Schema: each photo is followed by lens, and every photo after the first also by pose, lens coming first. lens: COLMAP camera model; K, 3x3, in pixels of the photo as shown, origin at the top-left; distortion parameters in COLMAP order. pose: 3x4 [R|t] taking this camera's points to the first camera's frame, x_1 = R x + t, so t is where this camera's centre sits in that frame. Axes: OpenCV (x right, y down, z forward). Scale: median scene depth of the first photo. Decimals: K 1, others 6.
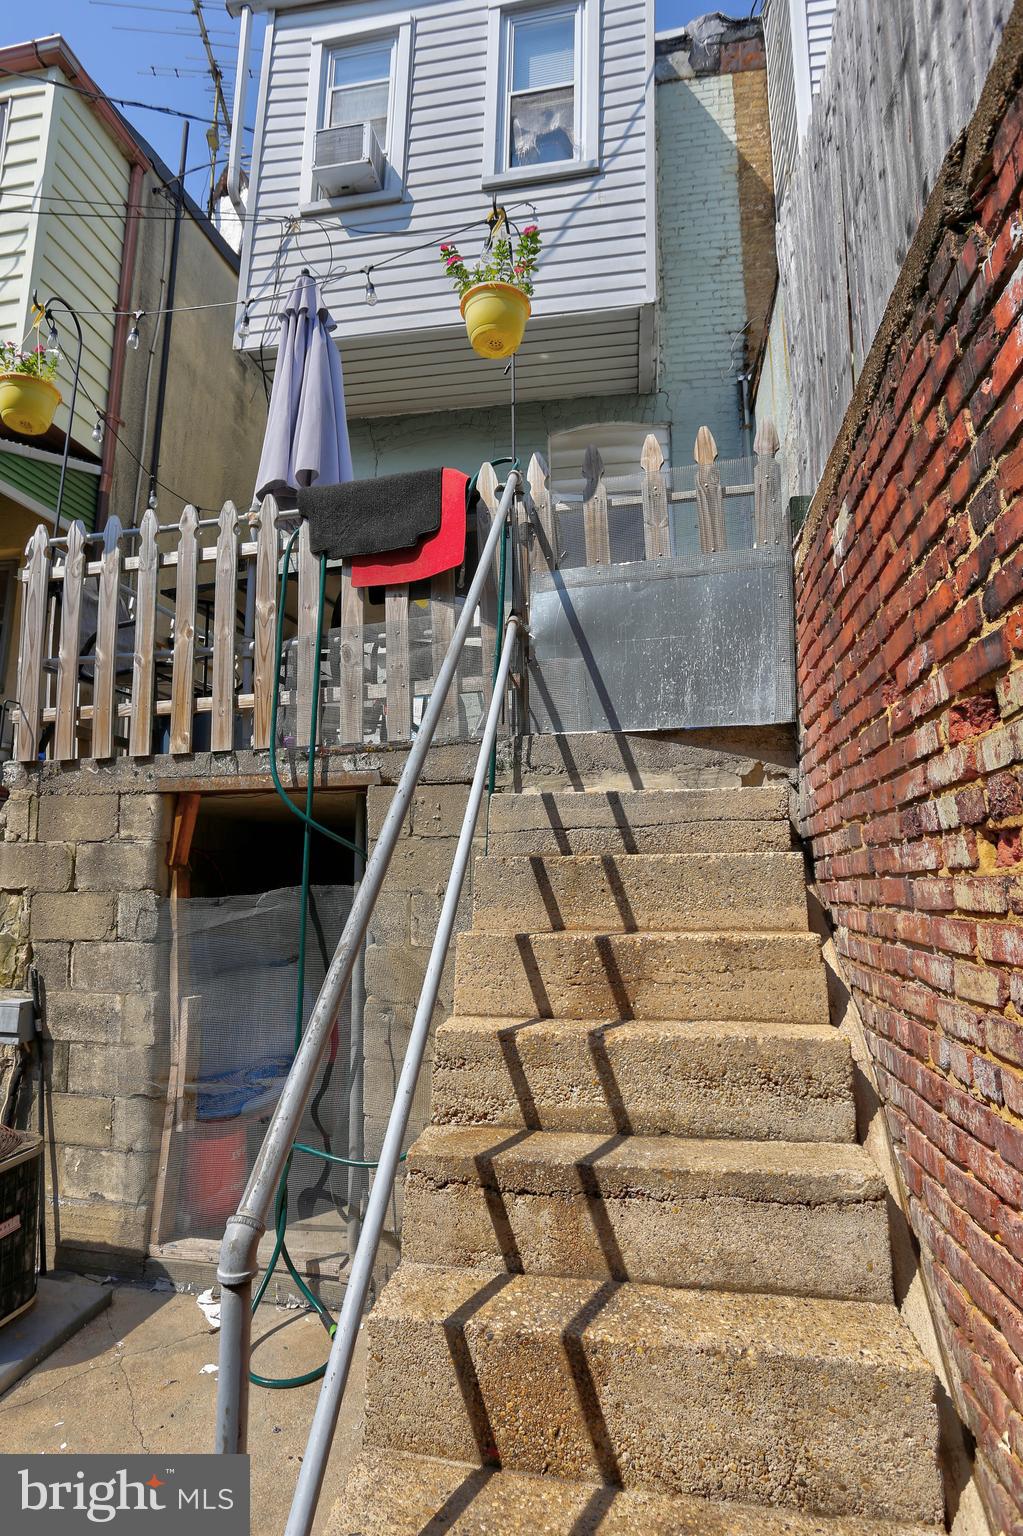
lens RADIAL K [[796.6, 0, 526.3], [0, 796.6, 746.2], [0, 0, 1]] dist [-0.083571, 0.040754]
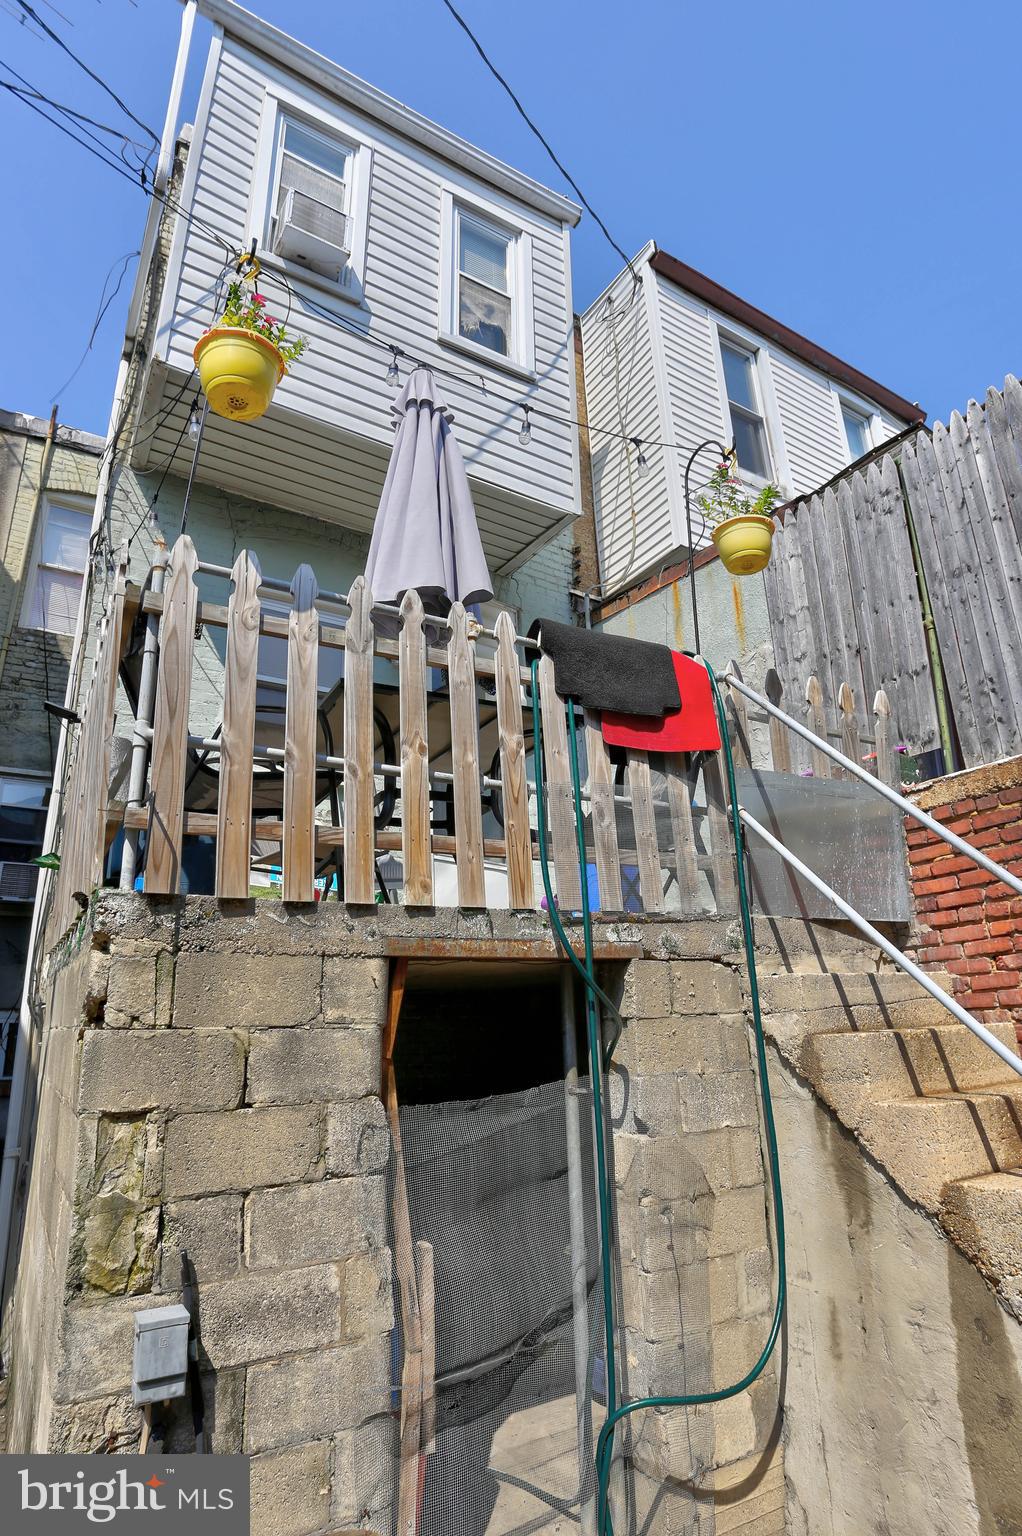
lens RADIAL K [[834.6, 0, 511.0], [0, 834.6, 768.0], [0, 0, 1]] dist [-0.091047, 0.047177]
pose [[0.745912, 0.185547, 0.639678, -0.984495], [-0.074072, 0.977564, -0.197183, 0.033989], [-0.661913, 0.099699, 0.742921, 0.364018]]
